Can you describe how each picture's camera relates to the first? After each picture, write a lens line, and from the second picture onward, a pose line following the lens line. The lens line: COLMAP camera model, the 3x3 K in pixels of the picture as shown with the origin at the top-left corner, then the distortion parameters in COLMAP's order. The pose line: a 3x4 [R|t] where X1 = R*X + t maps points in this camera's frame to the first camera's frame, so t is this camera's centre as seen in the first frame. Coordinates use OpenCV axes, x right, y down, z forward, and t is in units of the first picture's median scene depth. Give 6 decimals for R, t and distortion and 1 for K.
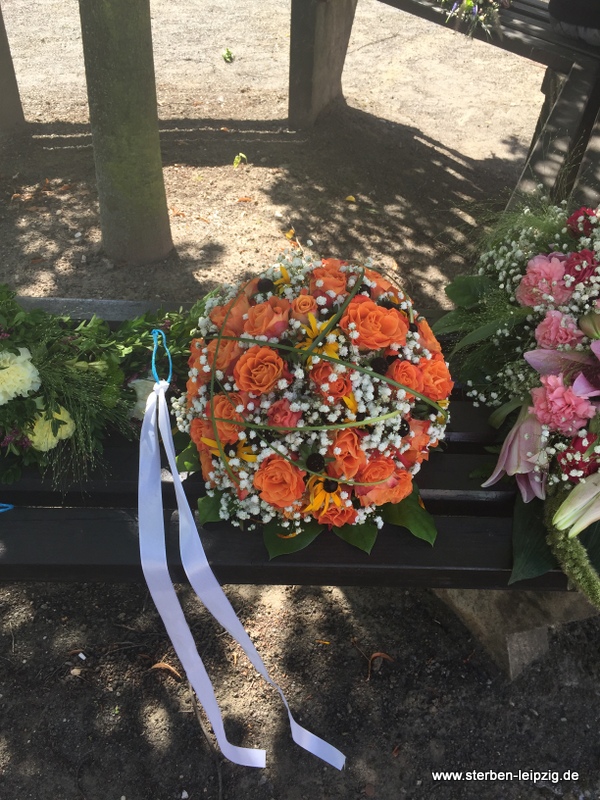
lens RADIAL K [[685.3, 0, 296.2], [0, 685.3, 400.4], [0, 0, 1]] dist [0.085709, -0.127791]
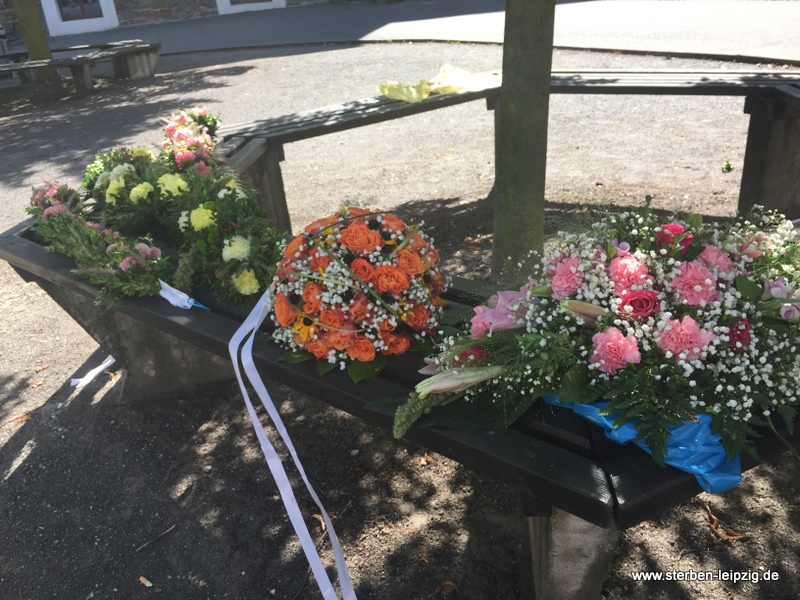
lens RADIAL K [[685.3, 0, 399.2], [0, 685.3, 298.0], [0, 0, 1]] dist [0.085709, -0.127791]
pose [[0.748493, 0.184249, -0.637032, 0.377506], [-0.361531, 0.918689, -0.159076, 0.076766], [0.555925, 0.349374, 0.754244, -0.049140]]
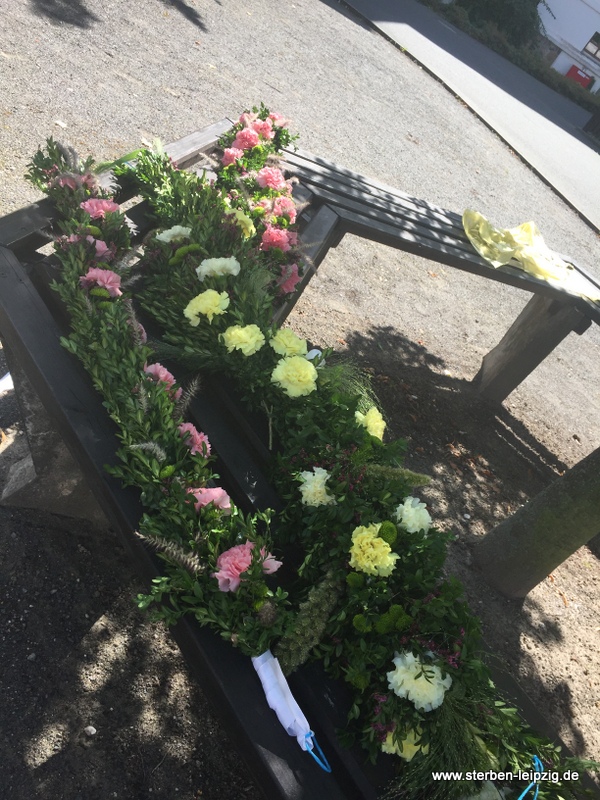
lens RADIAL K [[685.3, 0, 299.9], [0, 685.3, 394.8], [0, 0, 1]] dist [0.085709, -0.127791]
pose [[0.576193, 0.688360, -0.440639, -0.114327], [-0.800198, 0.584875, -0.132680, -0.000694], [0.166387, 0.429047, 0.887825, -0.062434]]
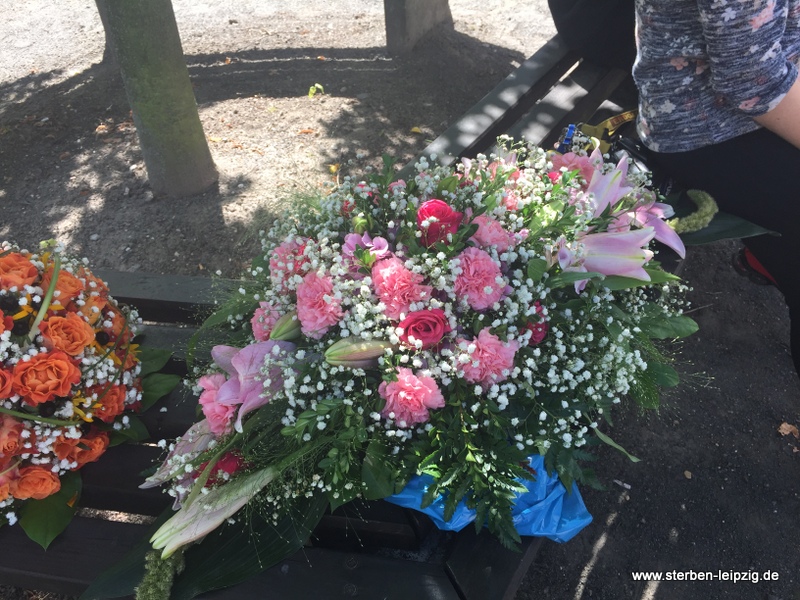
lens RADIAL K [[685.3, 0, 396.8], [0, 685.3, 299.6], [0, 0, 1]] dist [0.085709, -0.127791]
pose [[0.979963, 0.049965, -0.192809, 0.266943], [-0.051584, 0.998663, -0.003383, -0.050368], [0.192383, 0.013261, 0.981230, 0.042106]]
